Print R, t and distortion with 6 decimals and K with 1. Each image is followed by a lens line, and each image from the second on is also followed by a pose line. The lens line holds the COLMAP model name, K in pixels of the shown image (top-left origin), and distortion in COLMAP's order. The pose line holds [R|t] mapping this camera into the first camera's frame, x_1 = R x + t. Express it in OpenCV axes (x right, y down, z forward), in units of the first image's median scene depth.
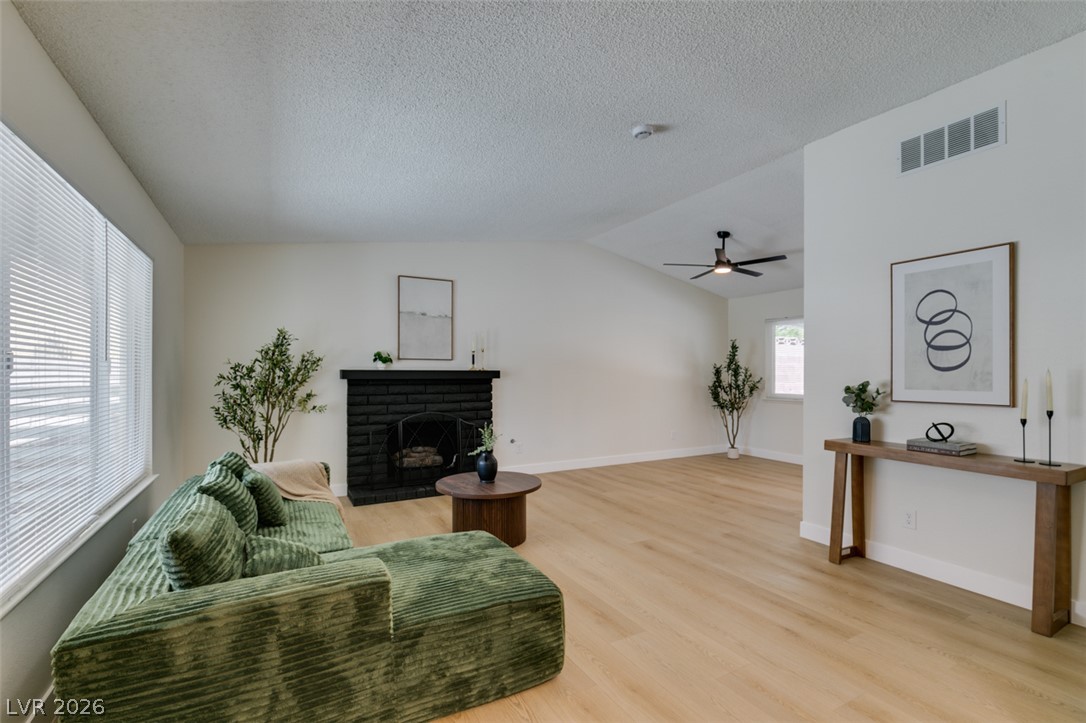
lens RADIAL K [[487.1, 0, 544.4], [0, 487.1, 372.4], [0, 0, 1]] dist [0.003699, -0.002079]
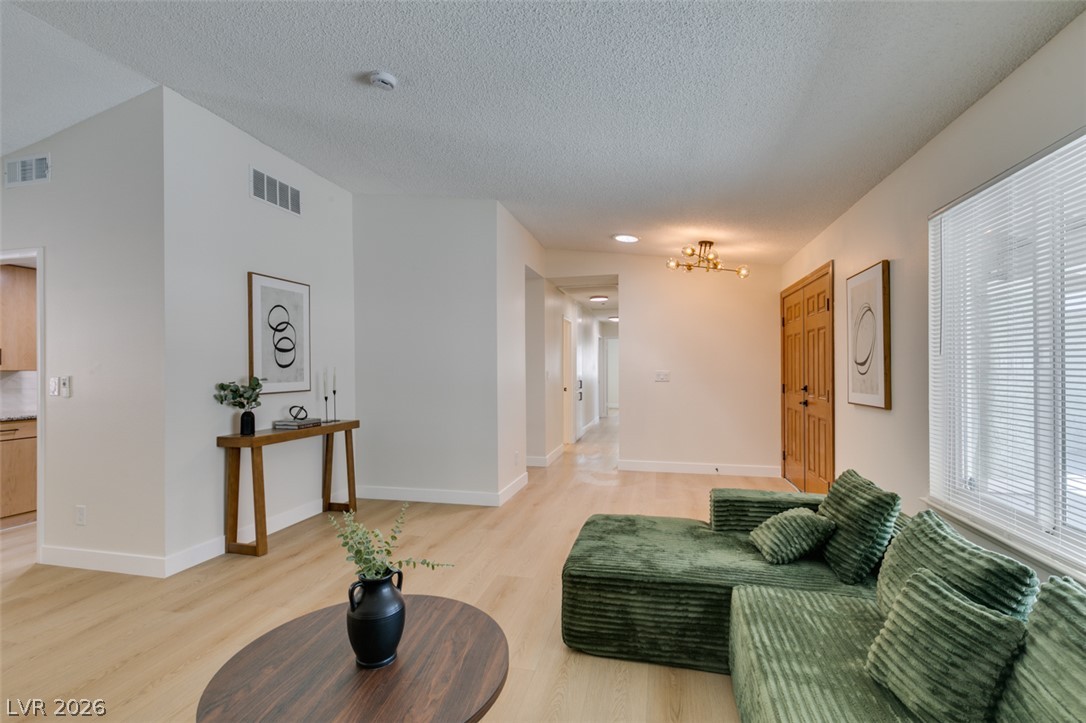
lens RADIAL K [[487.1, 0, 544.6], [0, 487.1, 366.1], [0, 0, 1]] dist [0.003699, -0.002079]
pose [[-0.738419, 0.002034, 0.674339, -0.560896], [0.001896, 0.999998, -0.000941, -0.004552], [-0.674339, 0.000583, -0.738421, 1.420387]]
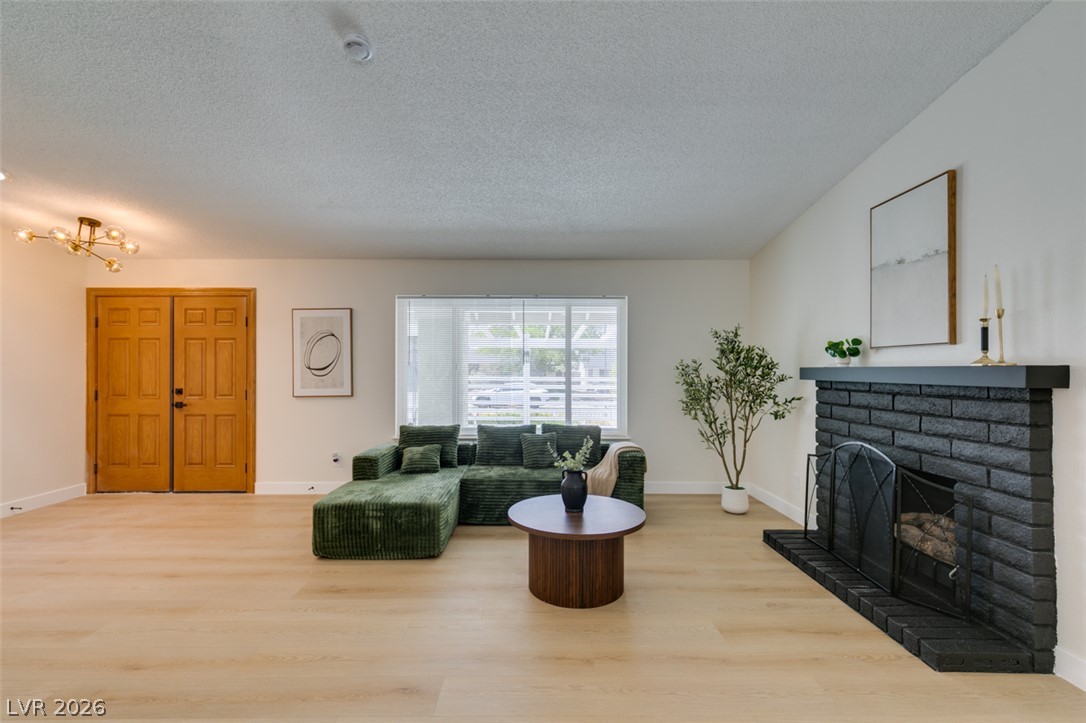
lens RADIAL K [[487.1, 0, 541.6], [0, 487.1, 365.8], [0, 0, 1]] dist [0.003699, -0.002079]
pose [[-0.482814, -0.009837, -0.875668, 0.711684], [0.001439, 0.999927, -0.012026, 0.000326], [0.875722, -0.007066, -0.482764, 1.593961]]
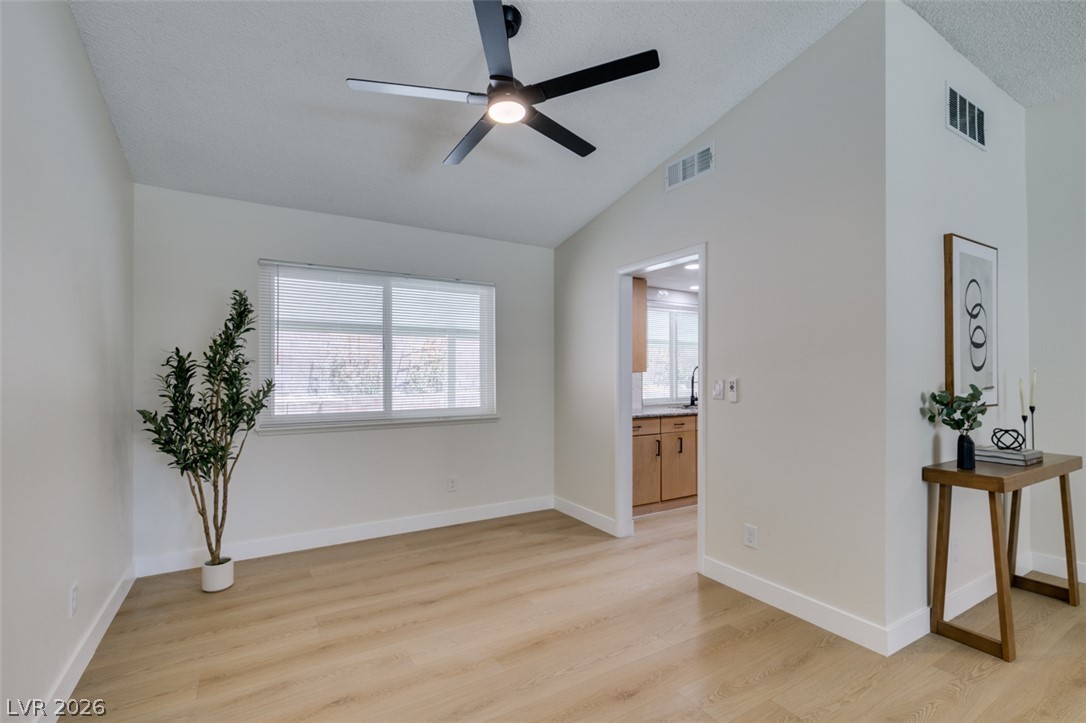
lens RADIAL K [[487.1, 0, 544.4], [0, 487.1, 371.2], [0, 0, 1]] dist [0.003699, -0.002079]
pose [[-0.039331, -0.001117, 0.999226, -0.044602], [-0.002627, 0.999996, 0.001014, -0.001225], [-0.999223, -0.002585, -0.039333, 1.738231]]
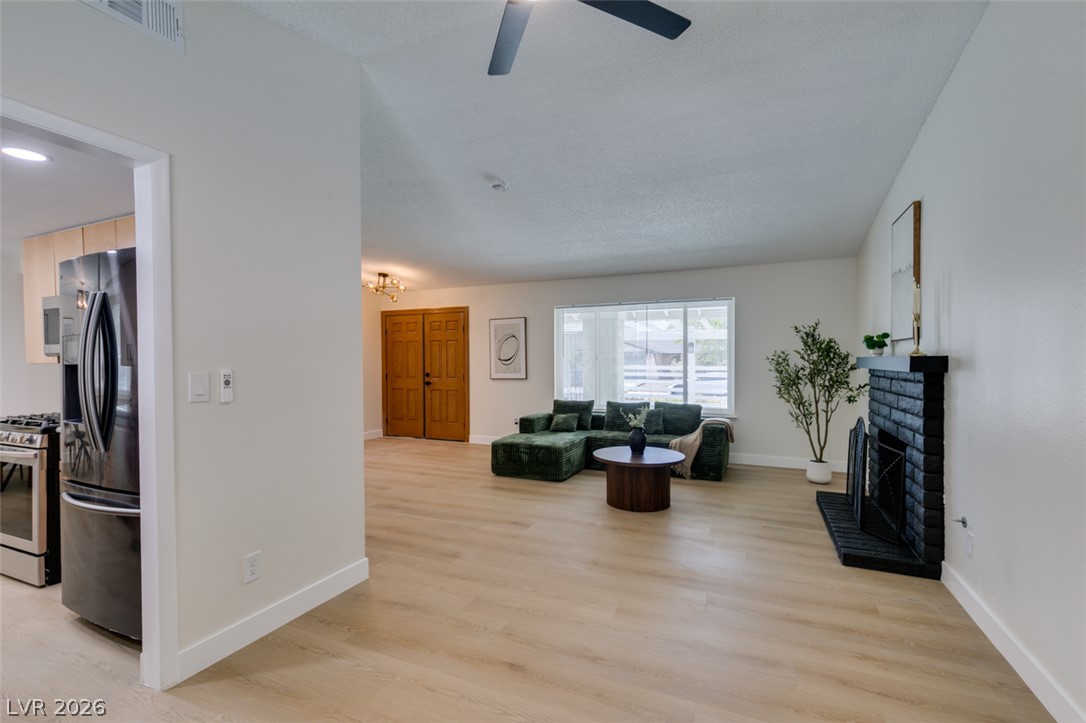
lens RADIAL K [[487.1, 0, 535.4], [0, 487.1, 364.9], [0, 0, 1]] dist [0.003699, -0.002079]
pose [[-0.806264, 0.005323, -0.591532, 0.927500], [0.003173, 0.999984, 0.004673, 0.003051], [0.591548, 0.001891, -0.806268, 2.148493]]
